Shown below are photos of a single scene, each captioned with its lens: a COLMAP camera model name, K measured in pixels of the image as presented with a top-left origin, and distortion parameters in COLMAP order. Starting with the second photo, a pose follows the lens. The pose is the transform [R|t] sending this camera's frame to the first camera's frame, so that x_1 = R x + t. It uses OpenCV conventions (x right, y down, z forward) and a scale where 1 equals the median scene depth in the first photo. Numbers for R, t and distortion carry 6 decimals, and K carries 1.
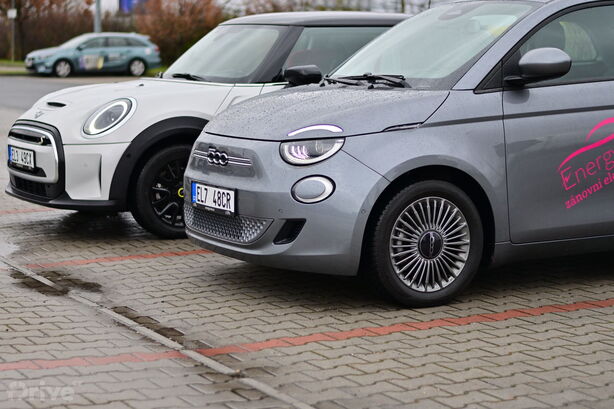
lens RADIAL K [[1321.8, 0, 307.0], [0, 1321.8, 204.5], [0, 0, 1]] dist [0.065358, 0.055525]
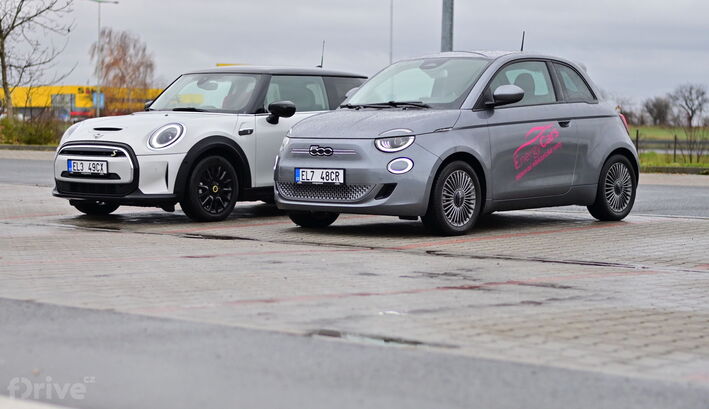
lens RADIAL K [[1501.3, 0, 354.5], [0, 1501.3, 204.5], [0, 0, 1]] dist [0.064376, 0.138311]
pose [[0.933252, -0.019066, 0.358716, -0.704558], [0.040789, 0.997757, -0.053087, 0.130932], [-0.356899, 0.064175, 0.931936, -0.731103]]
